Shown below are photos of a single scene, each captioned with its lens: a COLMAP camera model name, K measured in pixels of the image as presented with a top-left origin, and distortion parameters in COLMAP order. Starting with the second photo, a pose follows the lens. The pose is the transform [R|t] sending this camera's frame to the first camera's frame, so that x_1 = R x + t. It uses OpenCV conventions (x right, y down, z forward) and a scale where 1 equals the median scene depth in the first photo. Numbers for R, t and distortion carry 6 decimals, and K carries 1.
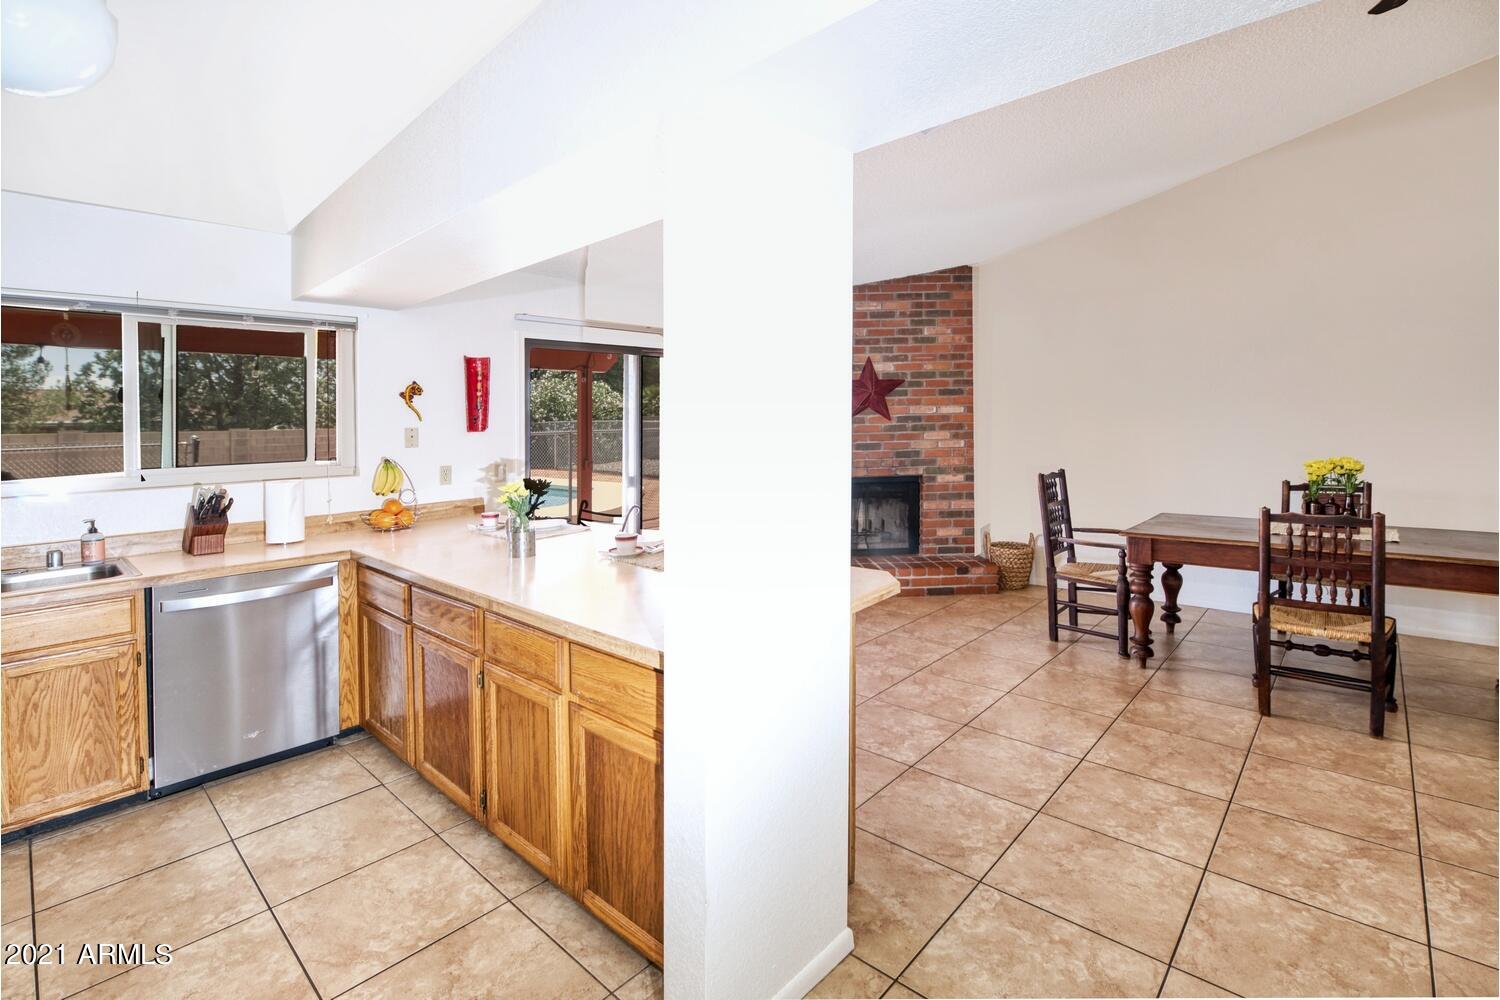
lens RADIAL K [[669.7, 0, 734.2], [0, 669.7, 493.6], [0, 0, 1]] dist [-0.001440, -0.001227]
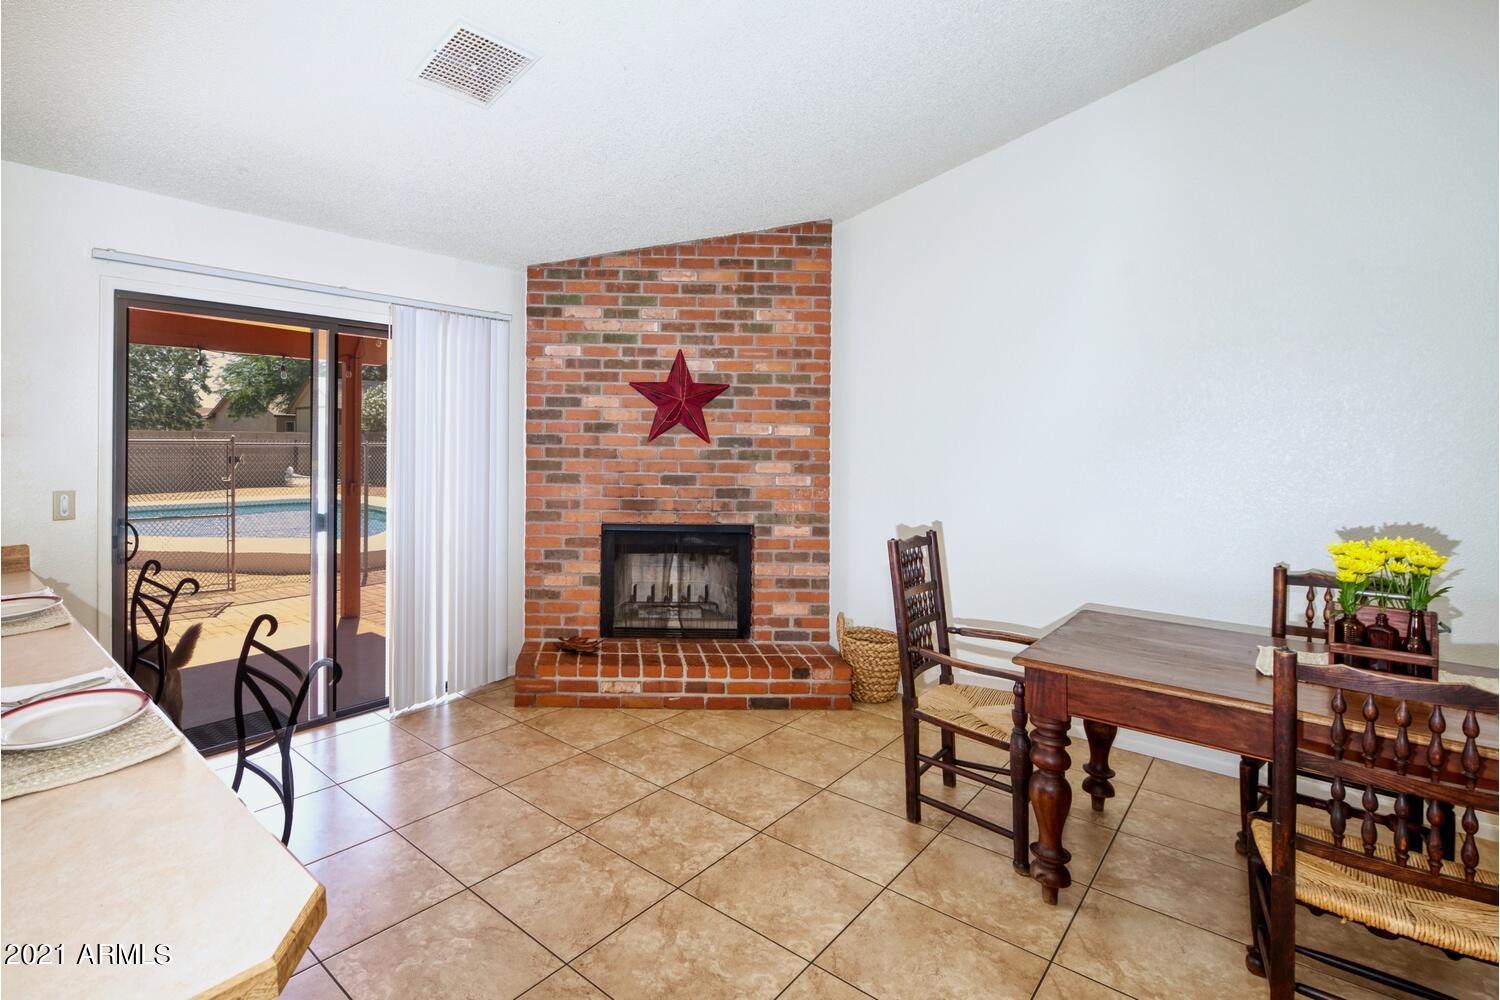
lens RADIAL K [[669.7, 0, 750.0], [0, 669.7, 475.2], [0, 0, 1]] dist [-0.001440, -0.001227]
pose [[0.994169, 0.030829, 0.103331, 0.213278], [-0.025146, 0.998122, -0.055851, -0.041247], [-0.104859, 0.052926, 0.993078, 0.332336]]
